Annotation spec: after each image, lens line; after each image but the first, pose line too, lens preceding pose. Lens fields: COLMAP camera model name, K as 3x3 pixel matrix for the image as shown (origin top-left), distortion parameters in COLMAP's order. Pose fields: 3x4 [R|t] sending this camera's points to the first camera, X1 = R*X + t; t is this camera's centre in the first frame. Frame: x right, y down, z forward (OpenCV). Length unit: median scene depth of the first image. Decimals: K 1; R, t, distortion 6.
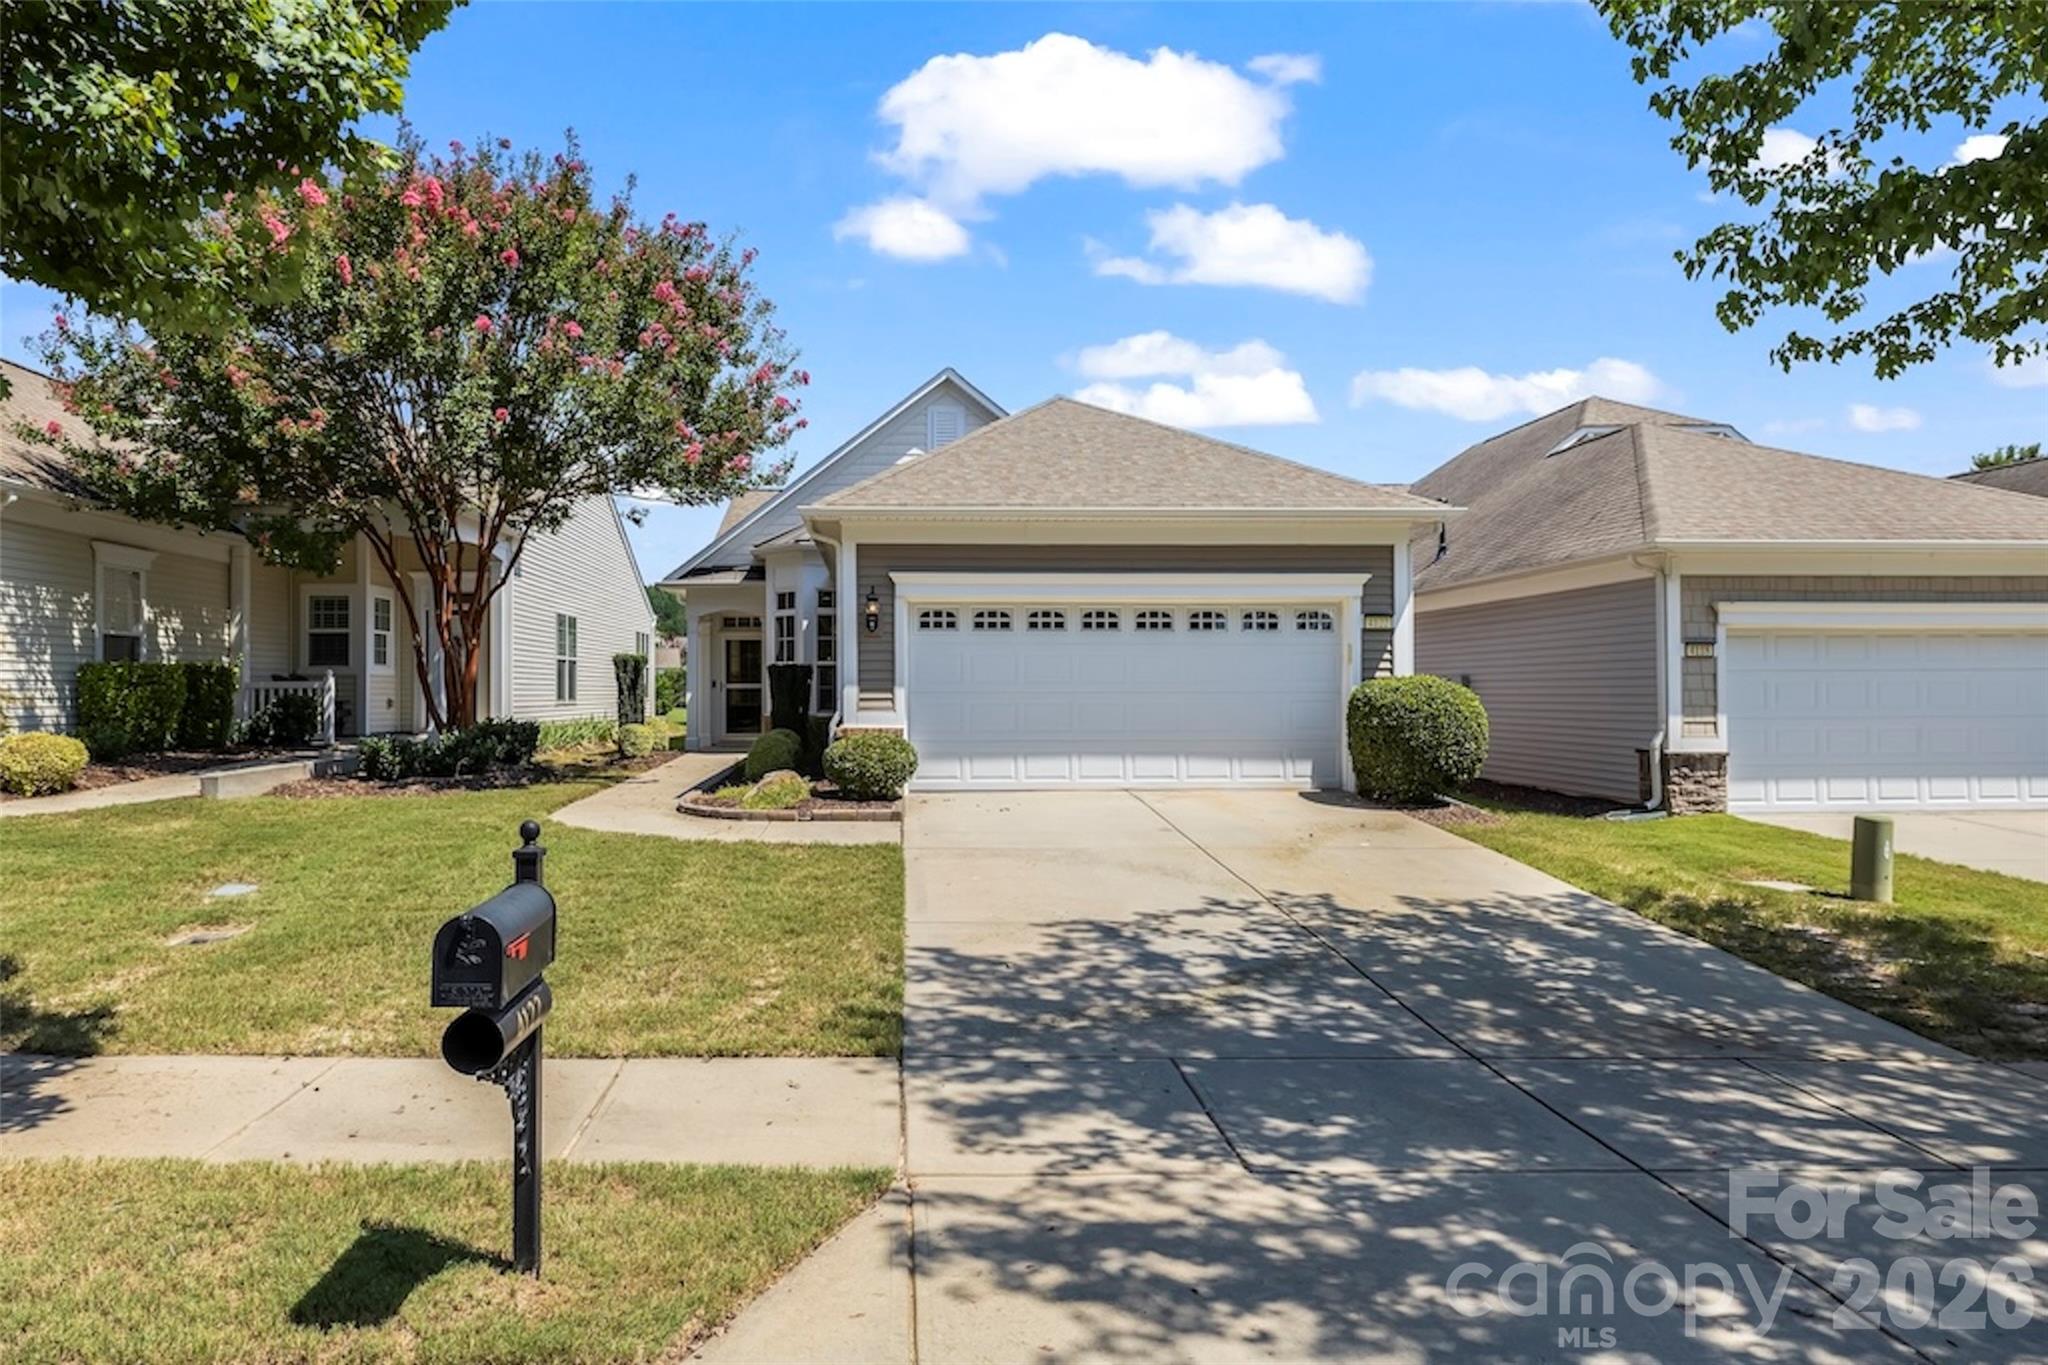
lens RADIAL K [[1207.7, 0, 1022.5], [0, 1207.7, 683.8], [0, 0, 1]] dist [0.002018, 0.000164]
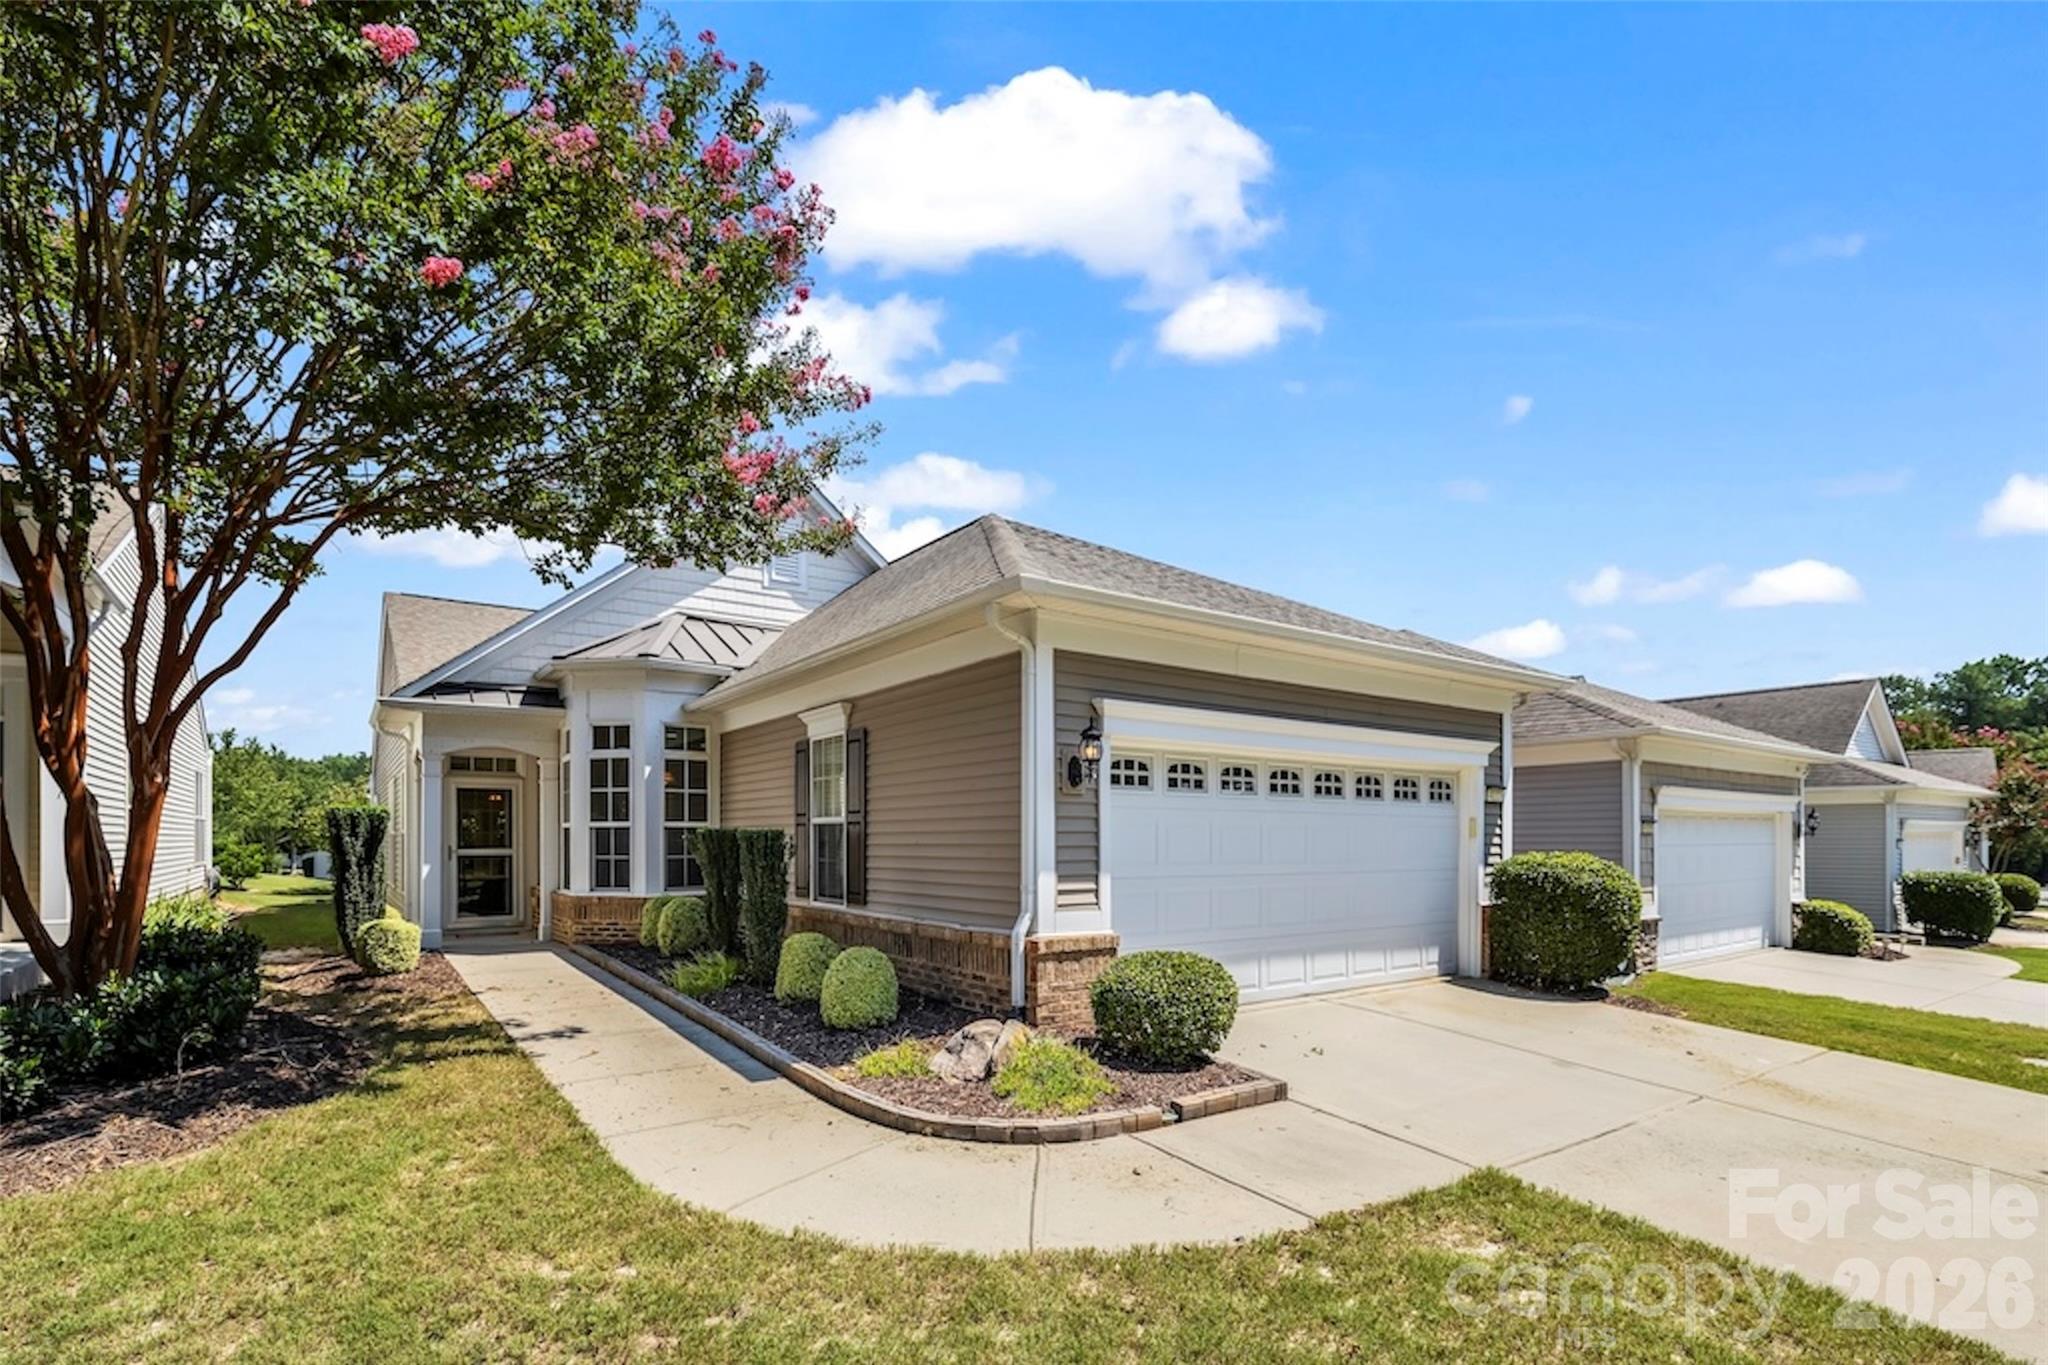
lens RADIAL K [[938.9, 0, 993.7], [0, 938.9, 836.4], [0, 0, 1]] dist [-0.000304, -0.000016]
pose [[0.856533, 0.005015, 0.516068, -0.408185], [-0.006531, 0.999978, 0.001122, -0.016786], [-0.516051, -0.004331, 0.856547, 0.570069]]
